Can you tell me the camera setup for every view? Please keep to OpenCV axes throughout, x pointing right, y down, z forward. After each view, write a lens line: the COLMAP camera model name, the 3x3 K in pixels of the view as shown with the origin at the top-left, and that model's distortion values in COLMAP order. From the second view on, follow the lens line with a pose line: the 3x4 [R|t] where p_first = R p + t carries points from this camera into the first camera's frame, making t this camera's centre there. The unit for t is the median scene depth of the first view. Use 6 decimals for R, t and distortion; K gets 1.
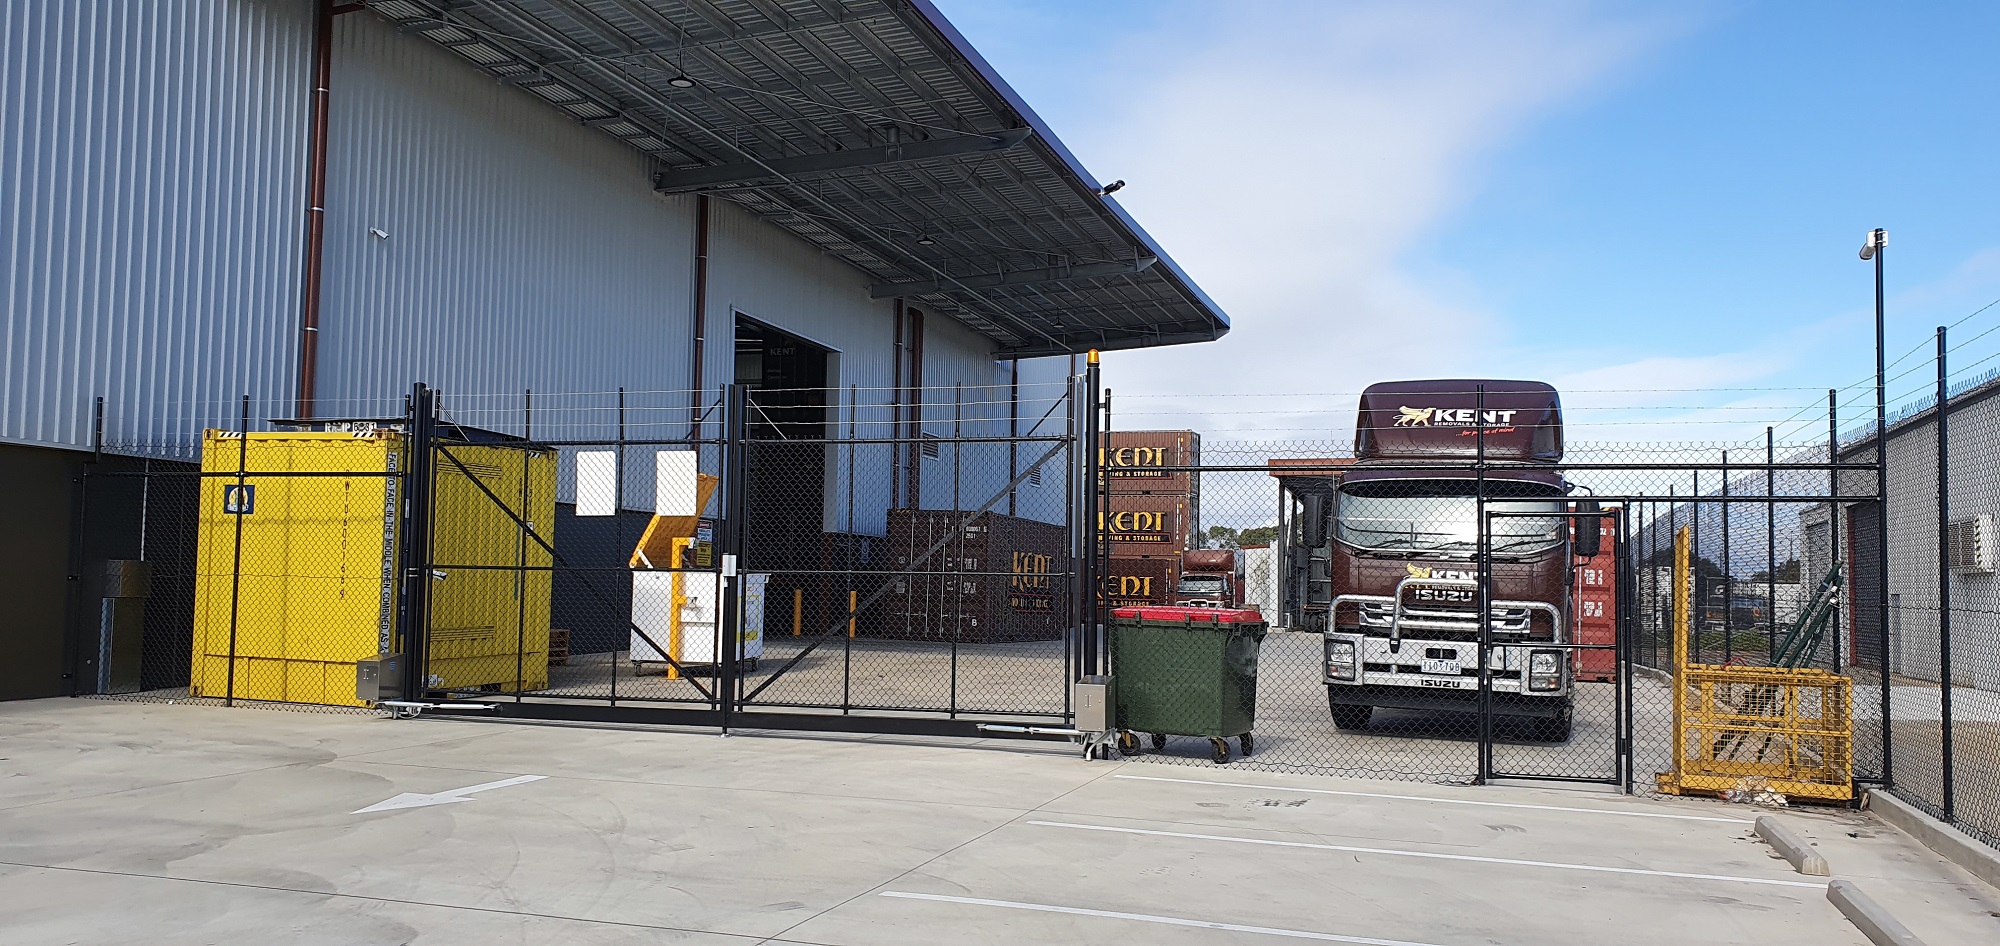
lens RADIAL K [[1572.1, 0, 992.0], [0, 1572.1, 476.5], [0, 0, 1]] dist [0.020582, -0.046892]
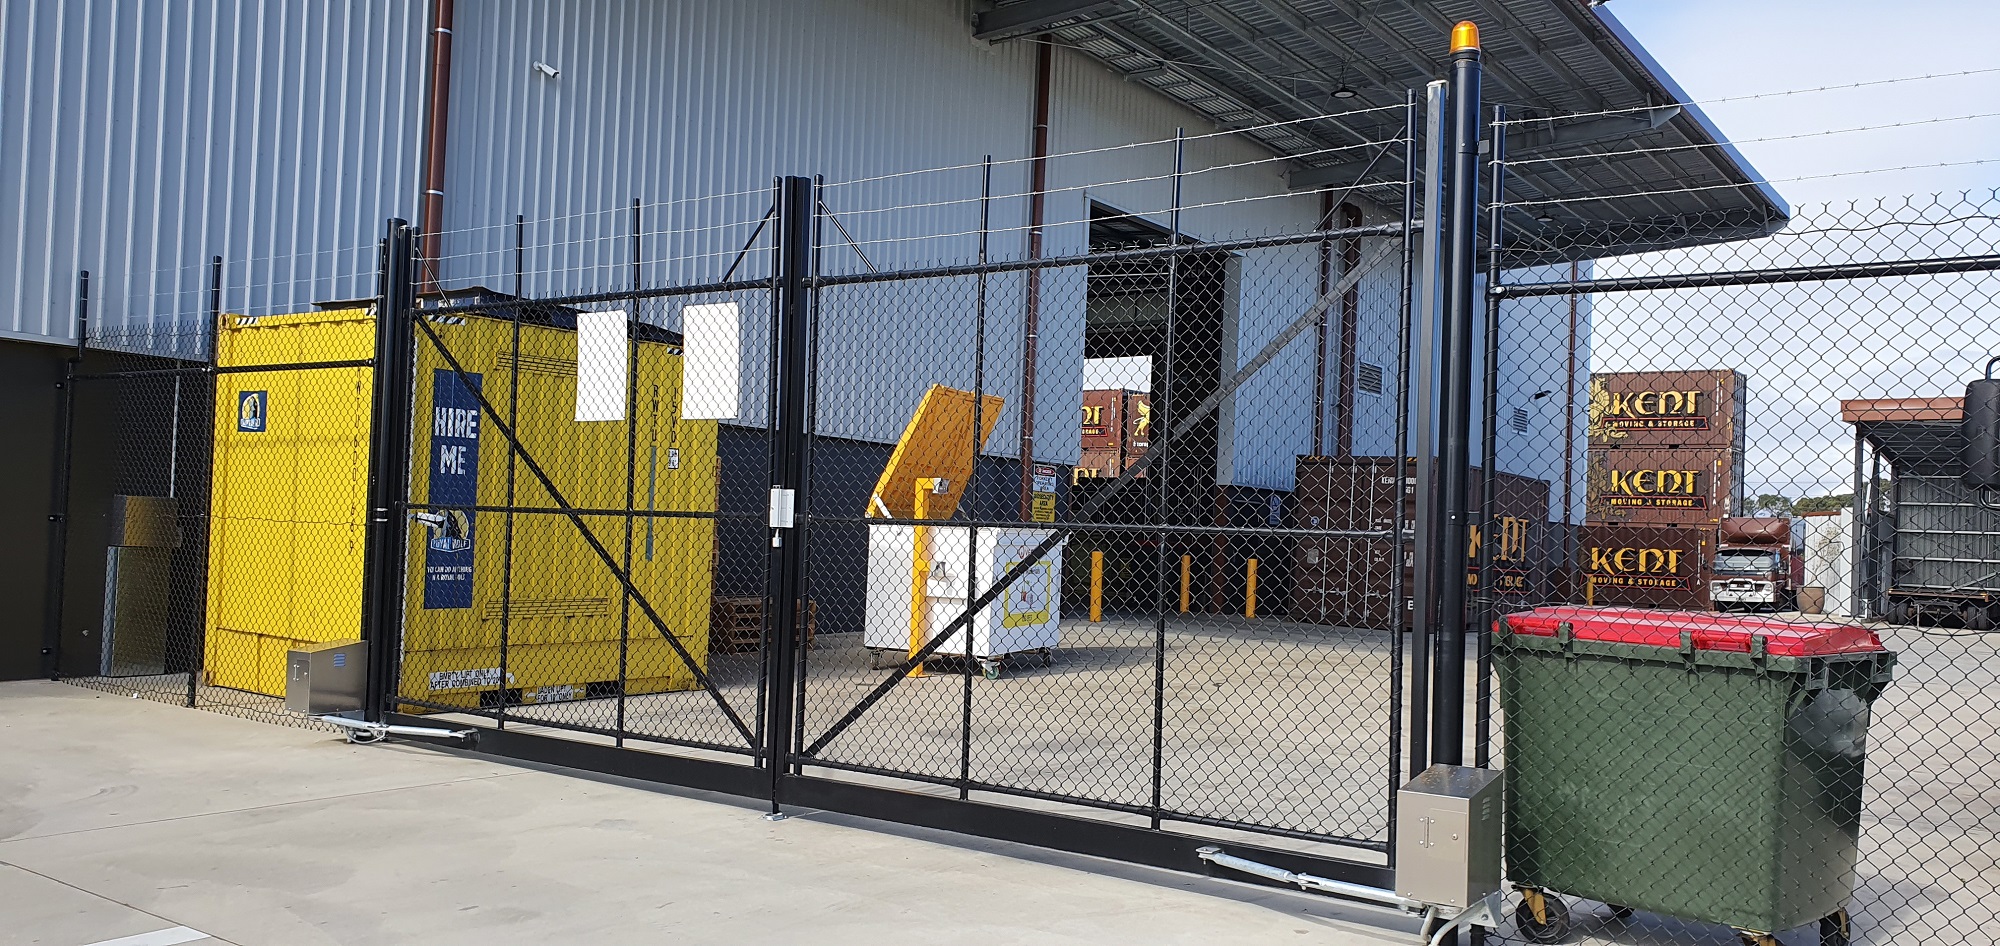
lens RADIAL K [[1572.1, 0, 1006.0], [0, 1572.1, 486.9], [0, 0, 1]] dist [0.020582, -0.046892]
pose [[0.952853, 0.008128, -0.303325, 0.052797], [0.000499, 0.999598, 0.028352, 0.024845], [0.303433, -0.027166, 0.952465, 0.366914]]
